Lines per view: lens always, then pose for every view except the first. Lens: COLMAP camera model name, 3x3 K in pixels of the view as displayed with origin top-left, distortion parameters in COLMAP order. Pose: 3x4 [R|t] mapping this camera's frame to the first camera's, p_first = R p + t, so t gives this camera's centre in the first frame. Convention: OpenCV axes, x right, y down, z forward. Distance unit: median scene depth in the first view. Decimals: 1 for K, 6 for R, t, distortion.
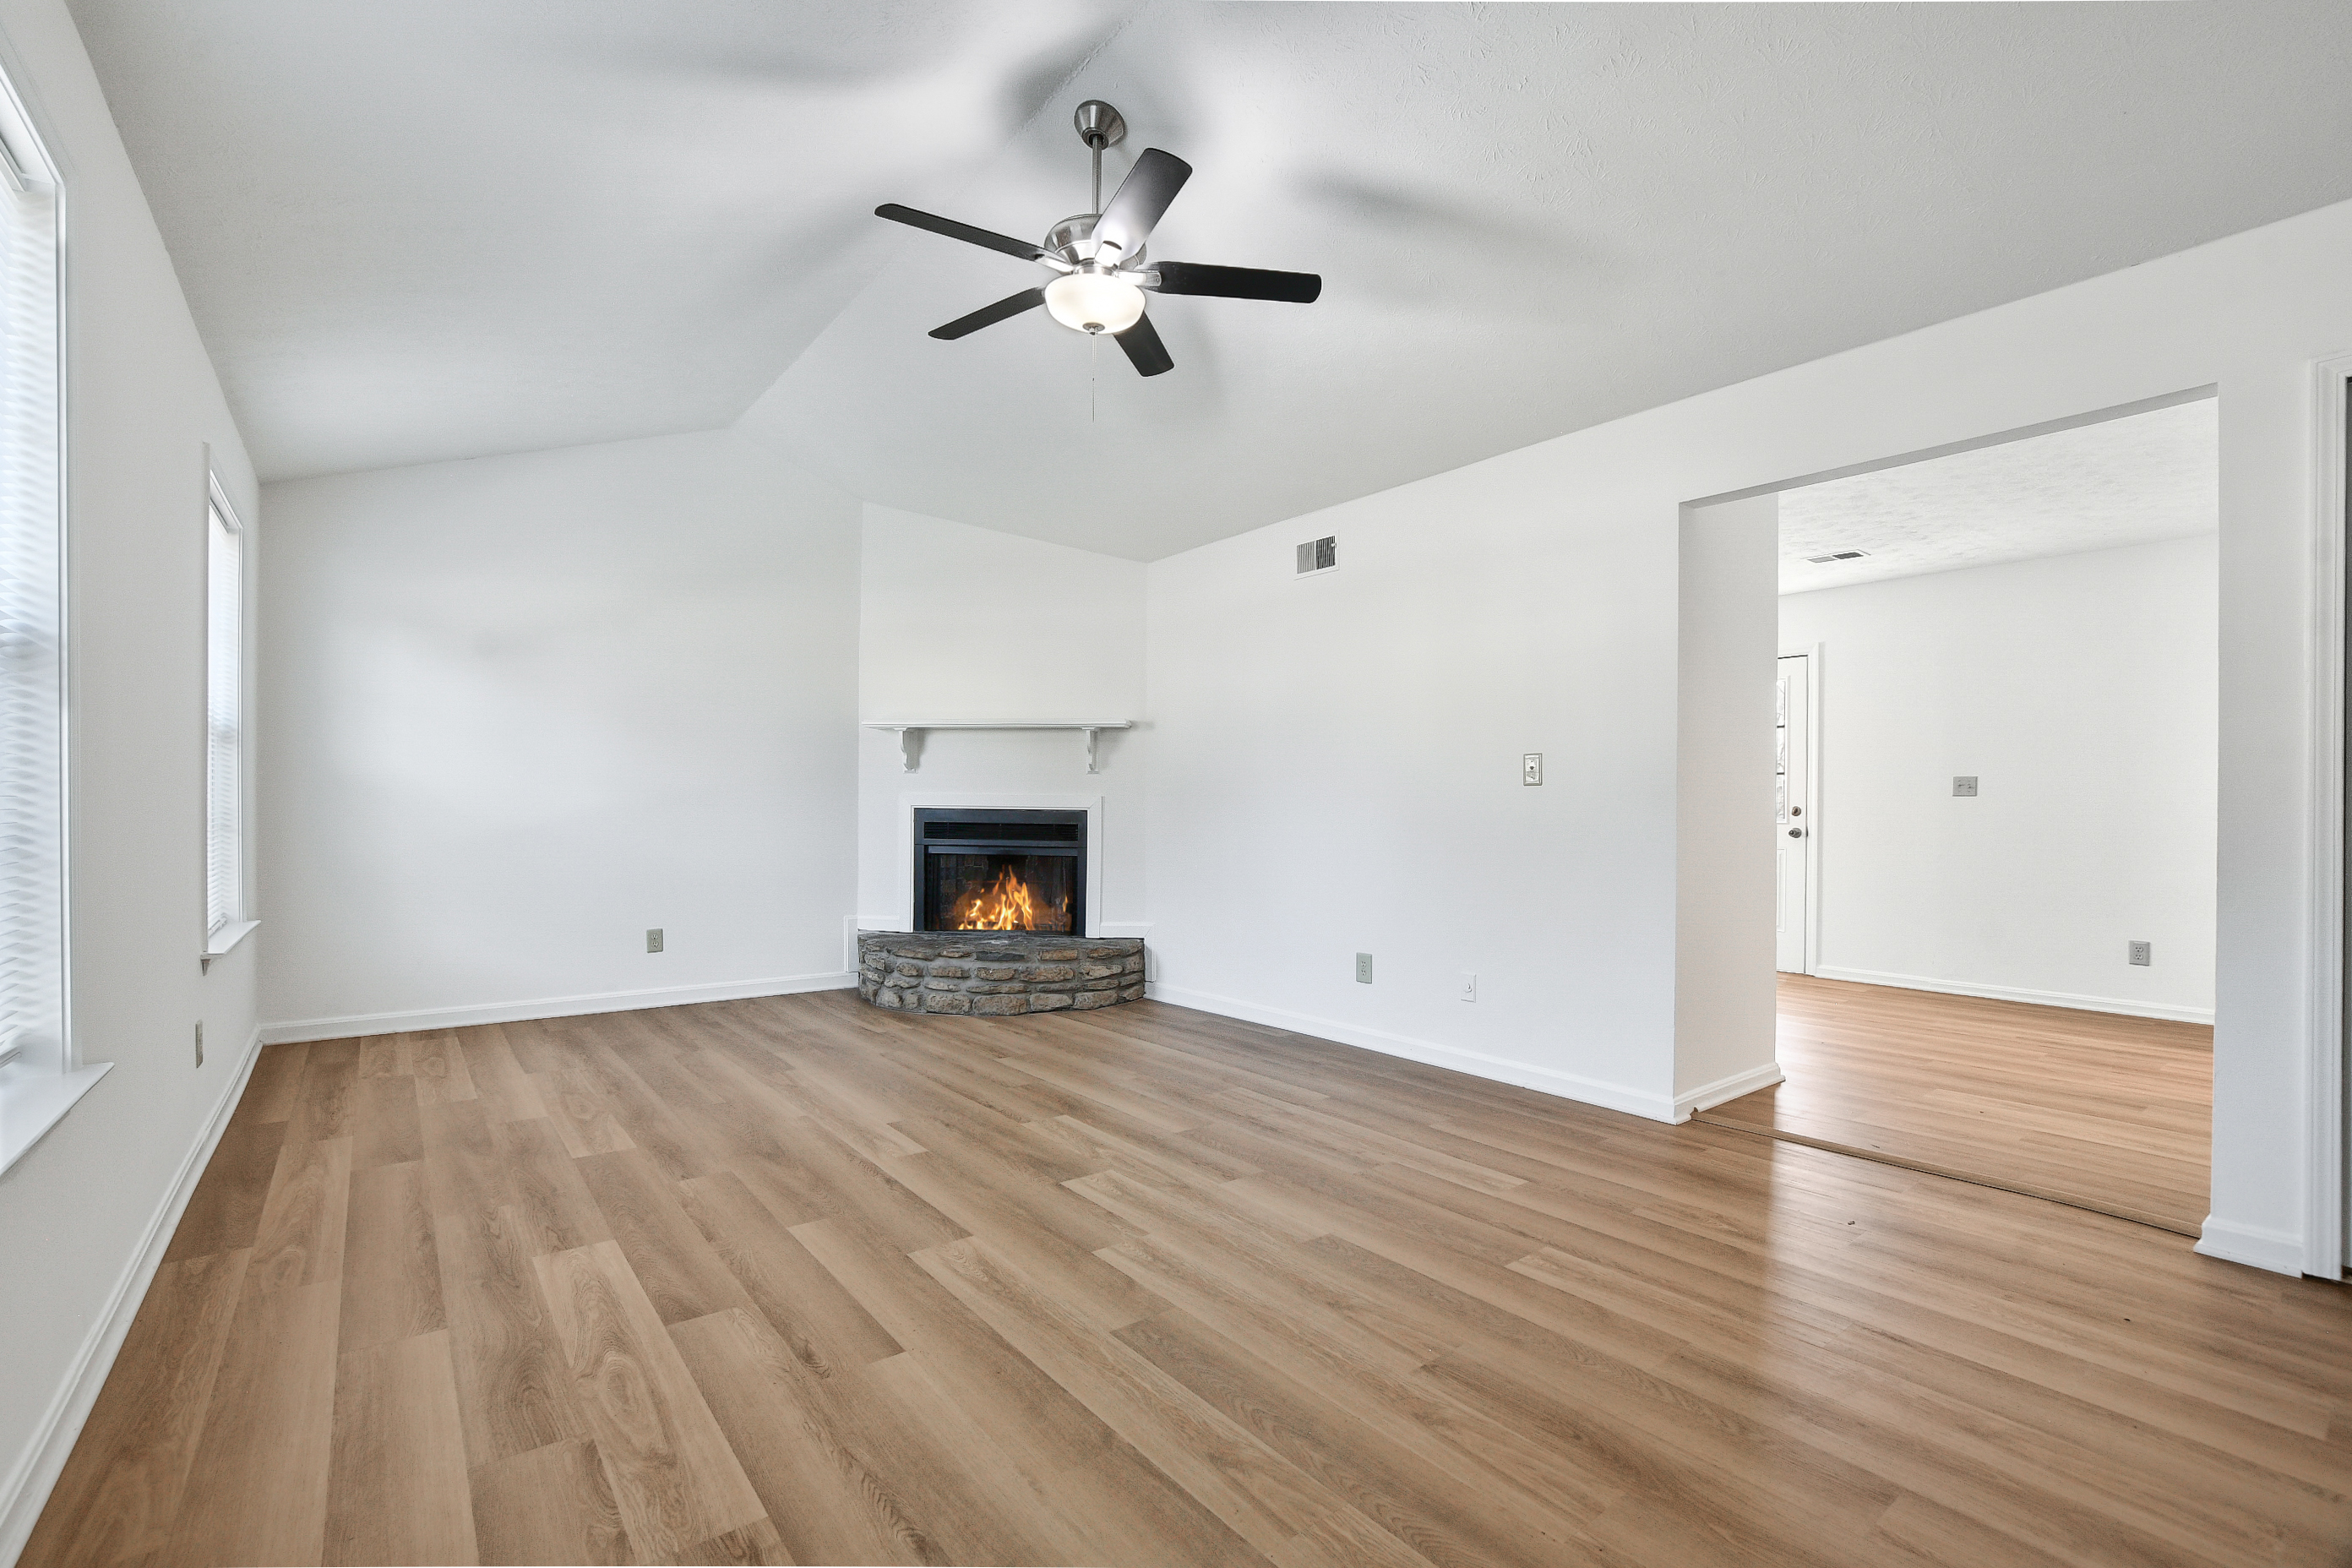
lens RADIAL K [[1090.4, 0, 1178.7], [0, 1090.4, 811.4], [0, 0, 1]] dist [0.000191, 0.000085]
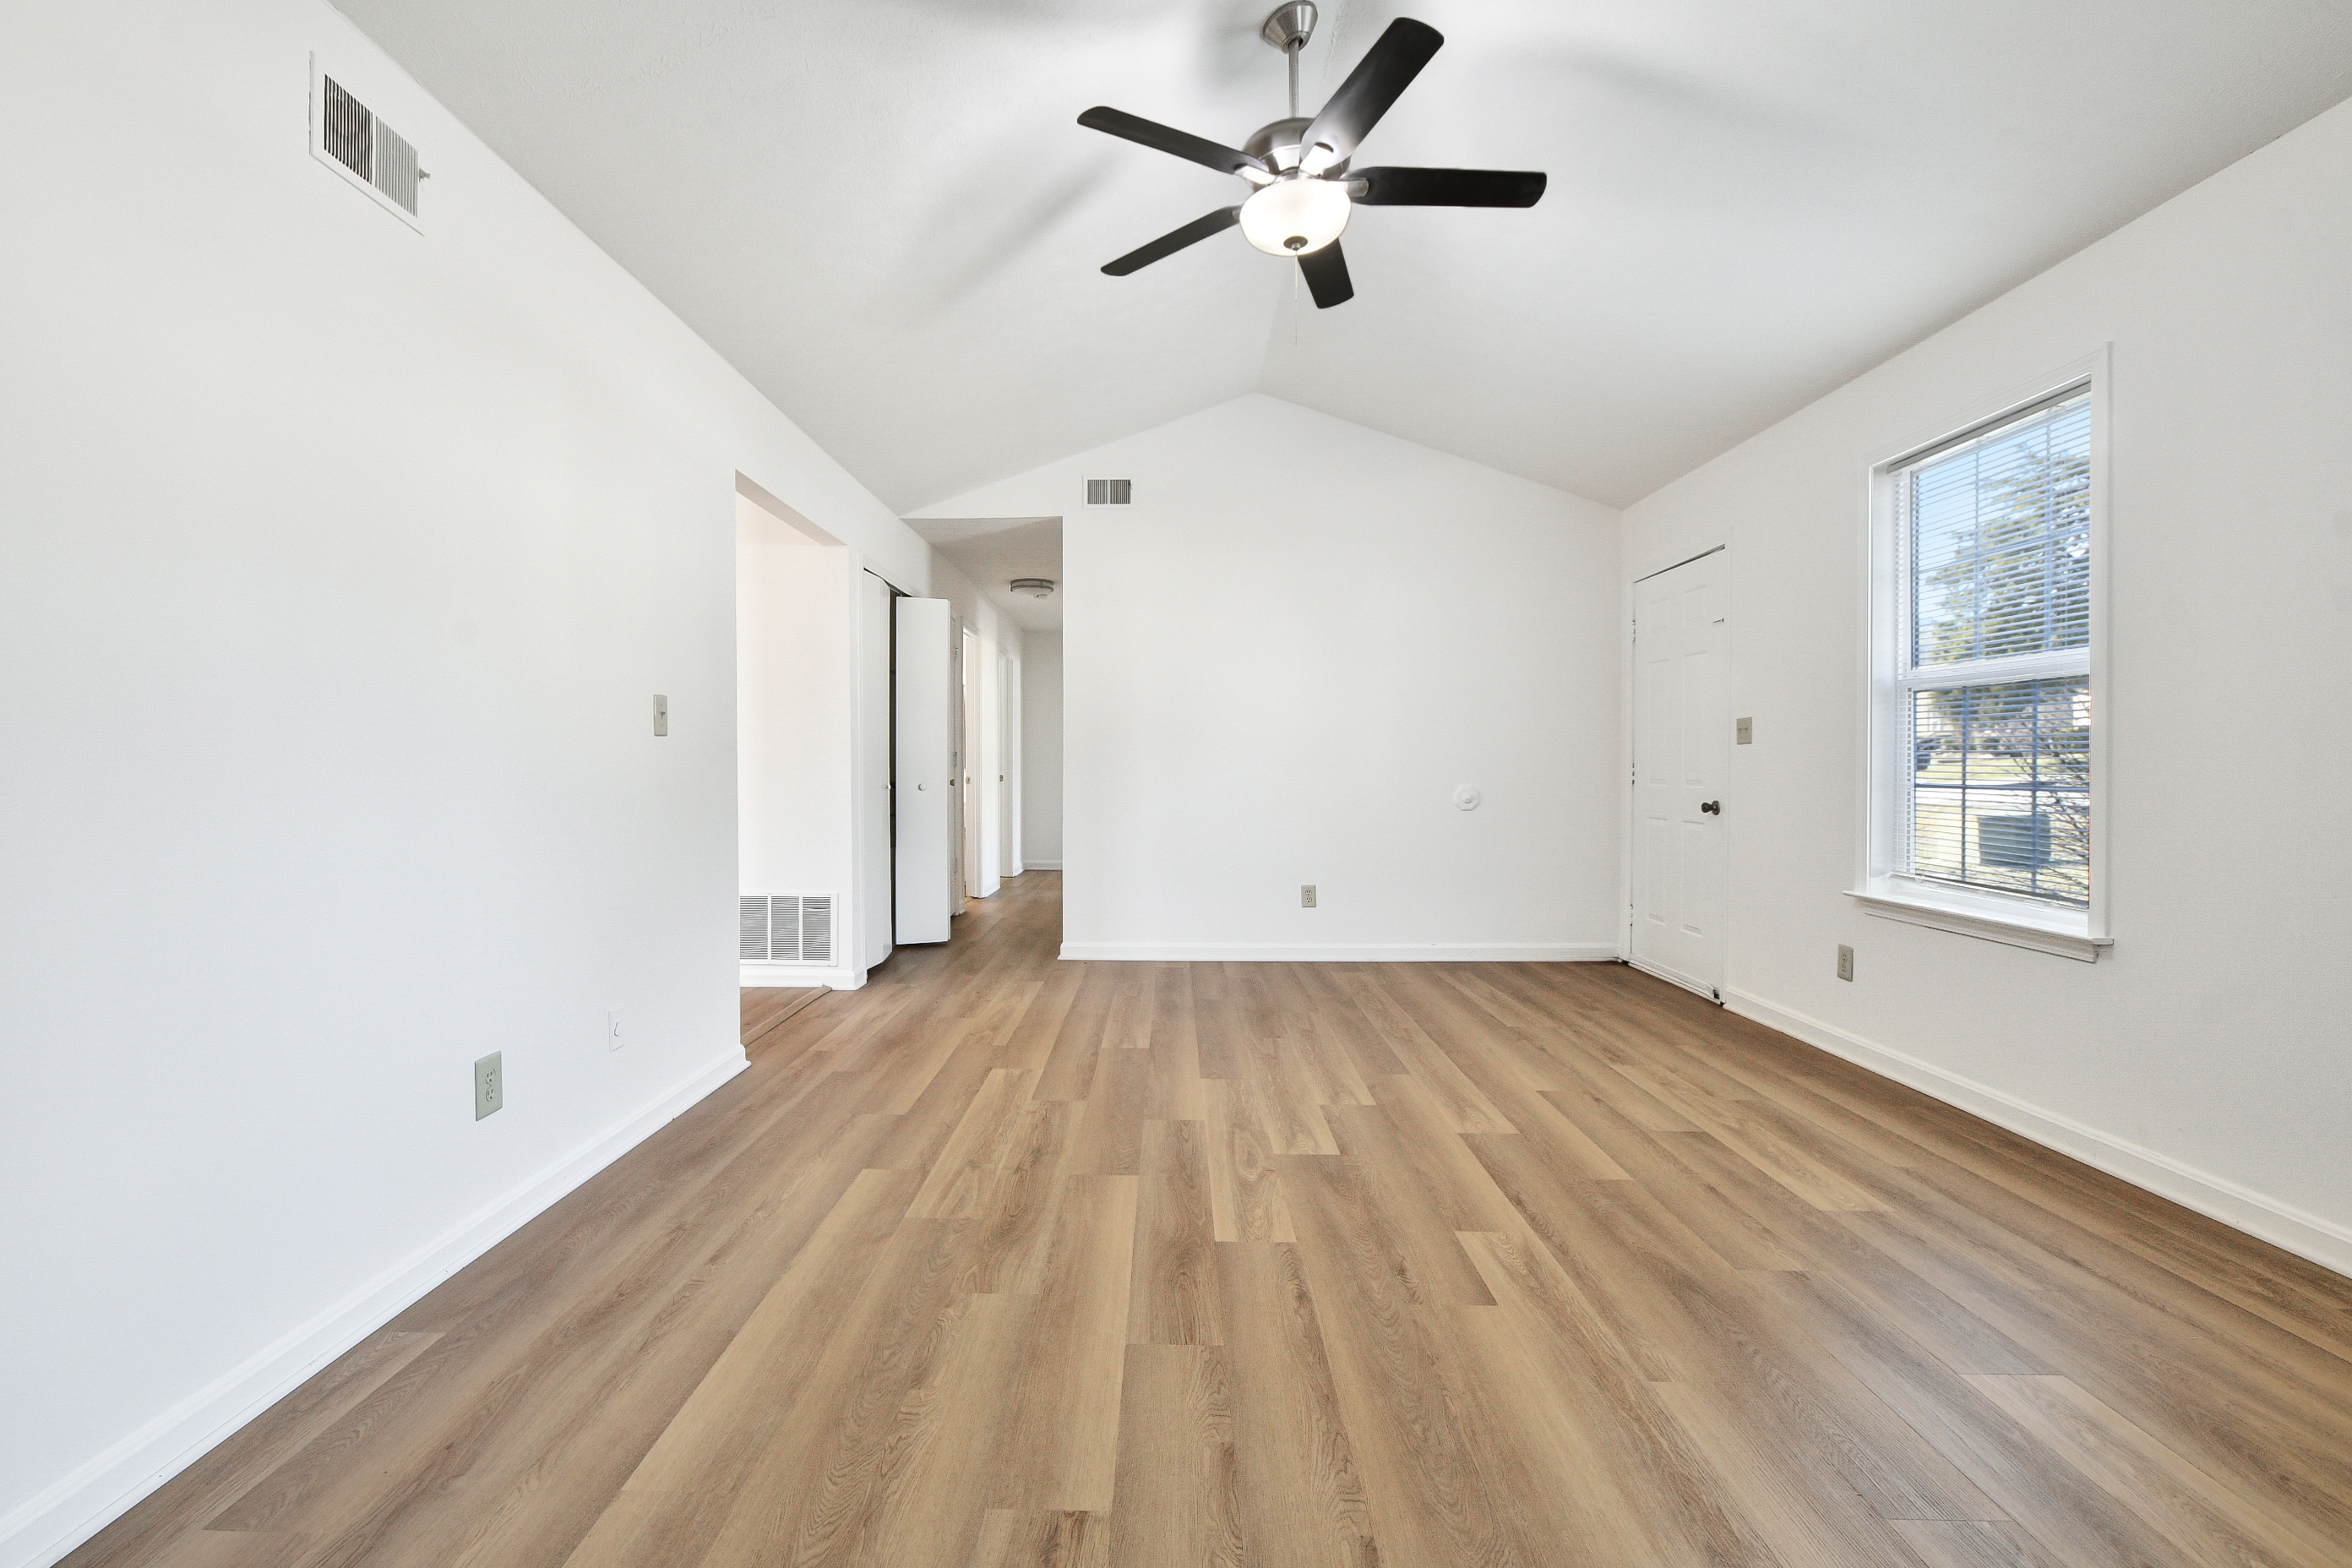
lens RADIAL K [[1161.3, 0, 1179.6], [0, 1161.3, 773.2], [0, 0, 1]] dist [-0.001410, -0.000598]
pose [[-0.809657, -0.005453, 0.586878, -0.568553], [0.001384, 0.999936, 0.011201, 0.003478], [-0.586902, 0.009881, -0.809598, 1.848738]]
